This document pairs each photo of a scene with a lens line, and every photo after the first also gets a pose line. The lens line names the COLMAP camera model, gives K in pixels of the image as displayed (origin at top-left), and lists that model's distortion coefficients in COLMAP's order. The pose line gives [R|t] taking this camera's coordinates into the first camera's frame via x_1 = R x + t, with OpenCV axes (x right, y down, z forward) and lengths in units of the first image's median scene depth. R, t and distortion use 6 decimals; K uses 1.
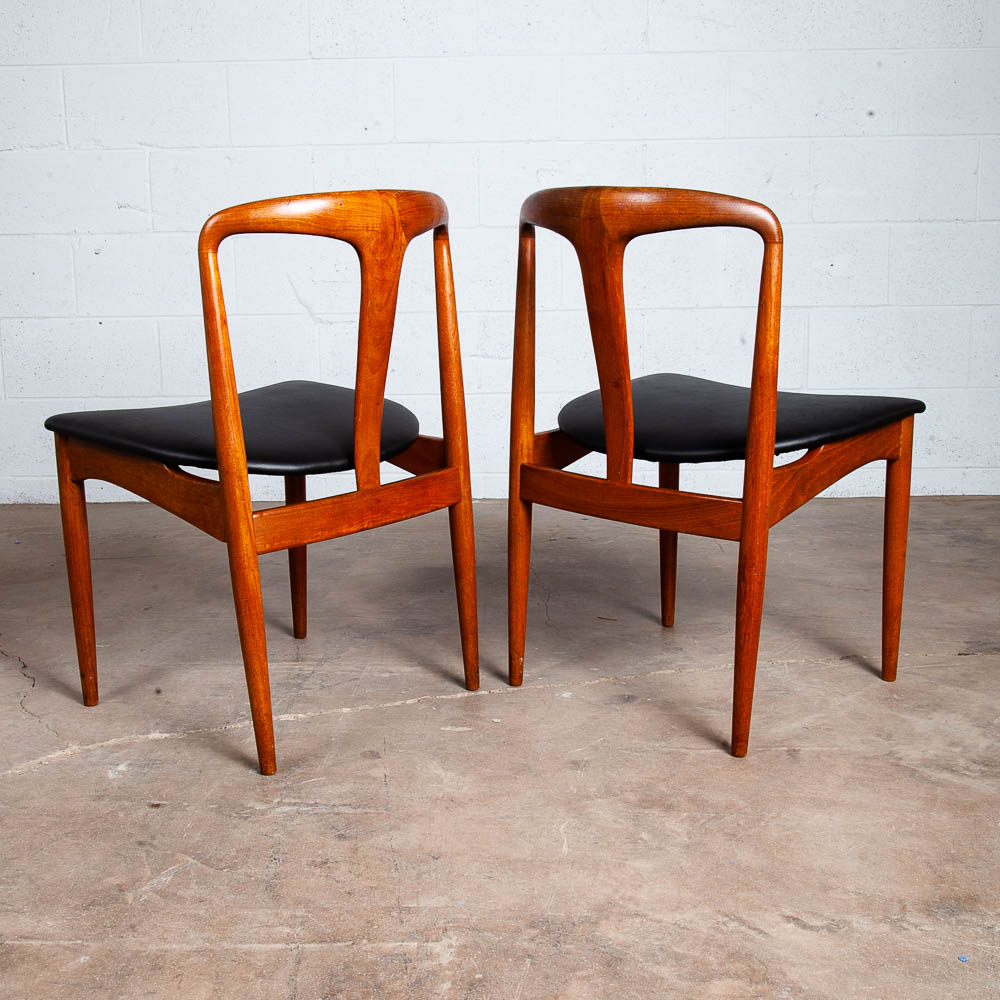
lens RADIAL K [[1393.9, 0, 482.7], [0, 1393.9, 498.1], [0, 0, 1]] dist [-0.016387, 0.000000]
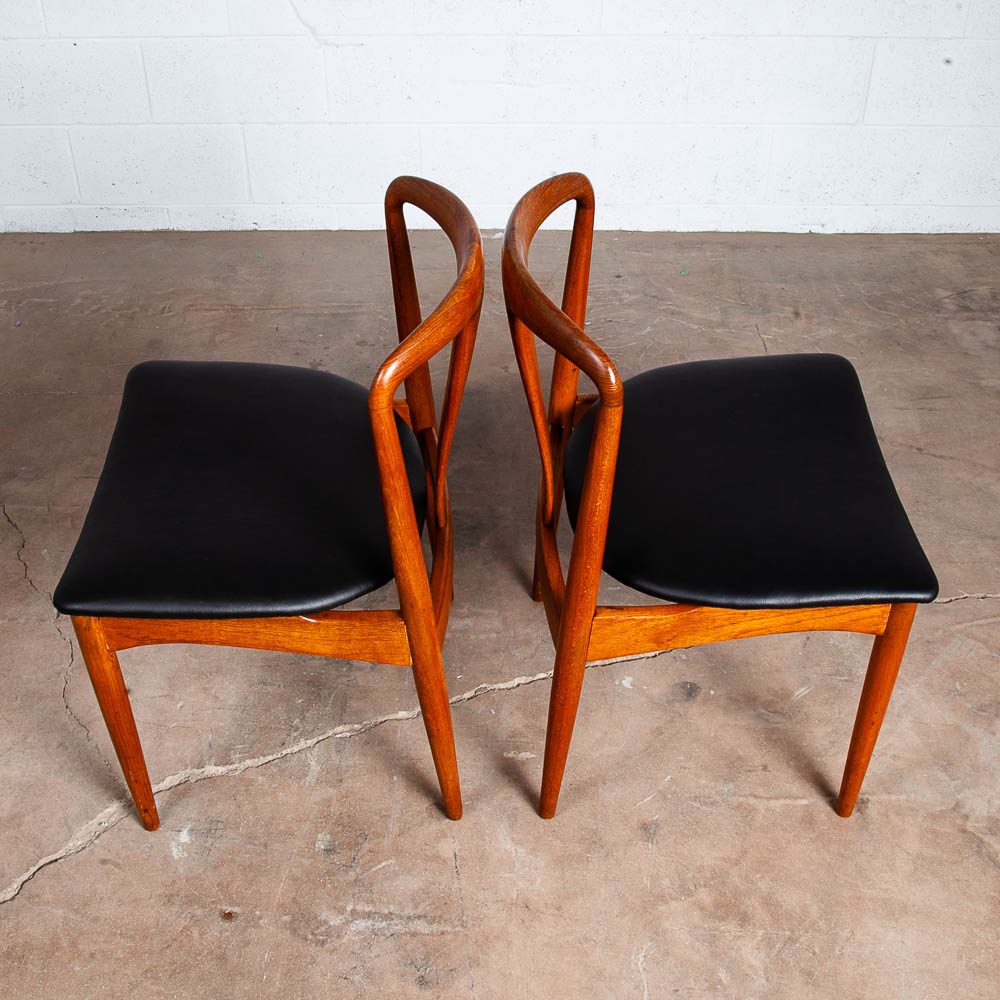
lens RADIAL K [[1278.8, 0, 502.0], [0, 1278.8, 431.4], [0, 0, 1]] dist [-0.076351, 0.000000]
pose [[0.999227, -0.005460, 0.038929, -0.070145], [-0.011546, 0.905855, 0.423430, -0.452595], [-0.037576, -0.423552, 0.905092, 0.313182]]
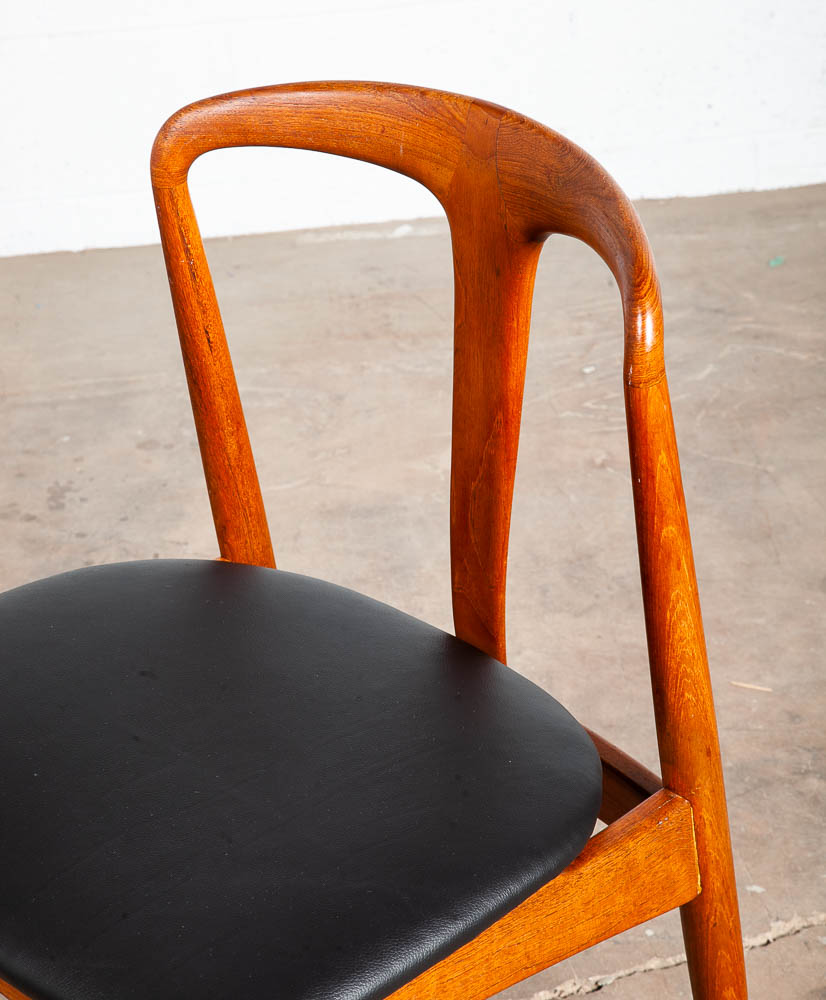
lens RADIAL K [[2878.1, 0, 411.4], [0, 2878.1, 387.4], [0, 0, 1]] dist [0.465423, 0.000000]
pose [[0.995463, -0.091630, 0.025643, -0.060875], [0.080746, 0.956075, 0.281780, -0.417424], [-0.050336, -0.278431, 0.959136, 0.082662]]
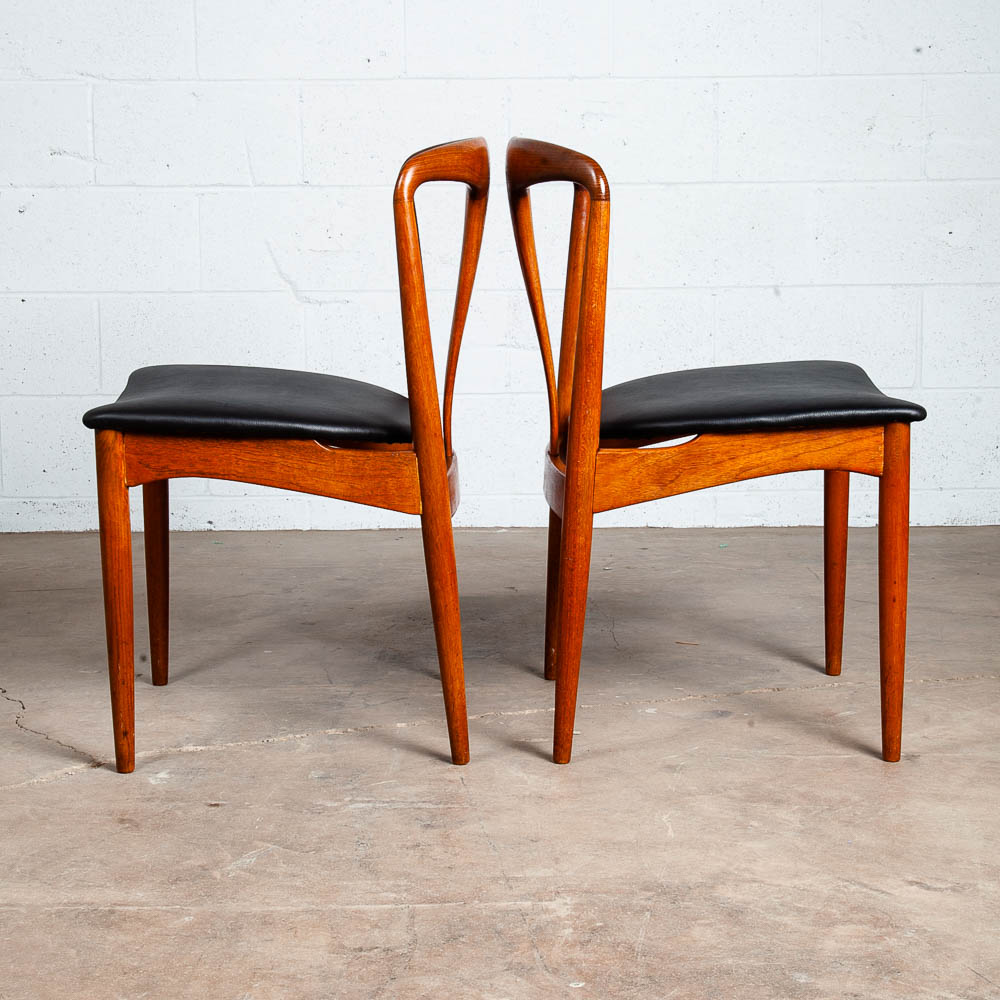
lens RADIAL K [[2178.4, 0, 503.0], [0, 2178.4, 451.8], [0, 0, 1]] dist [0.141781, 0.000000]
pose [[0.999231, 0.002663, 0.039124, -0.099280], [0.000256, 0.997228, -0.074408, 0.093587], [-0.039214, 0.074361, 0.996460, -0.427065]]
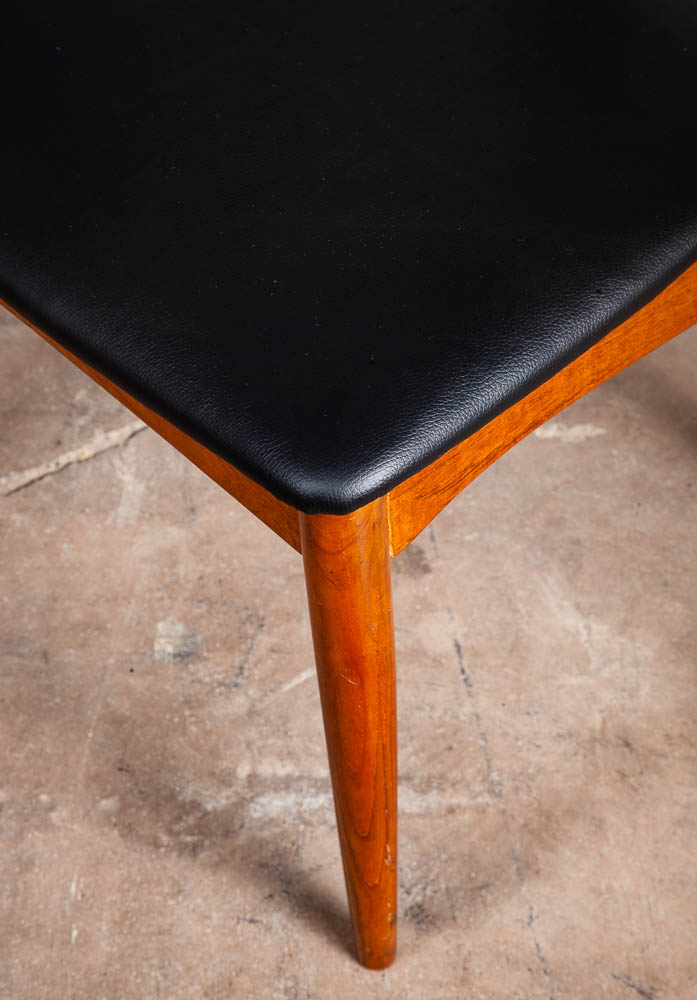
lens RADIAL K [[2213.1, 0, 348.4], [0, 2213.1, 501.0], [0, 0, 1]] dist [0.295056, 0.000000]
pose [[0.996476, -0.078850, 0.028612, -0.122747], [0.043244, 0.775196, 0.630239, -0.298428], [-0.071874, -0.626780, 0.775874, 0.466732]]
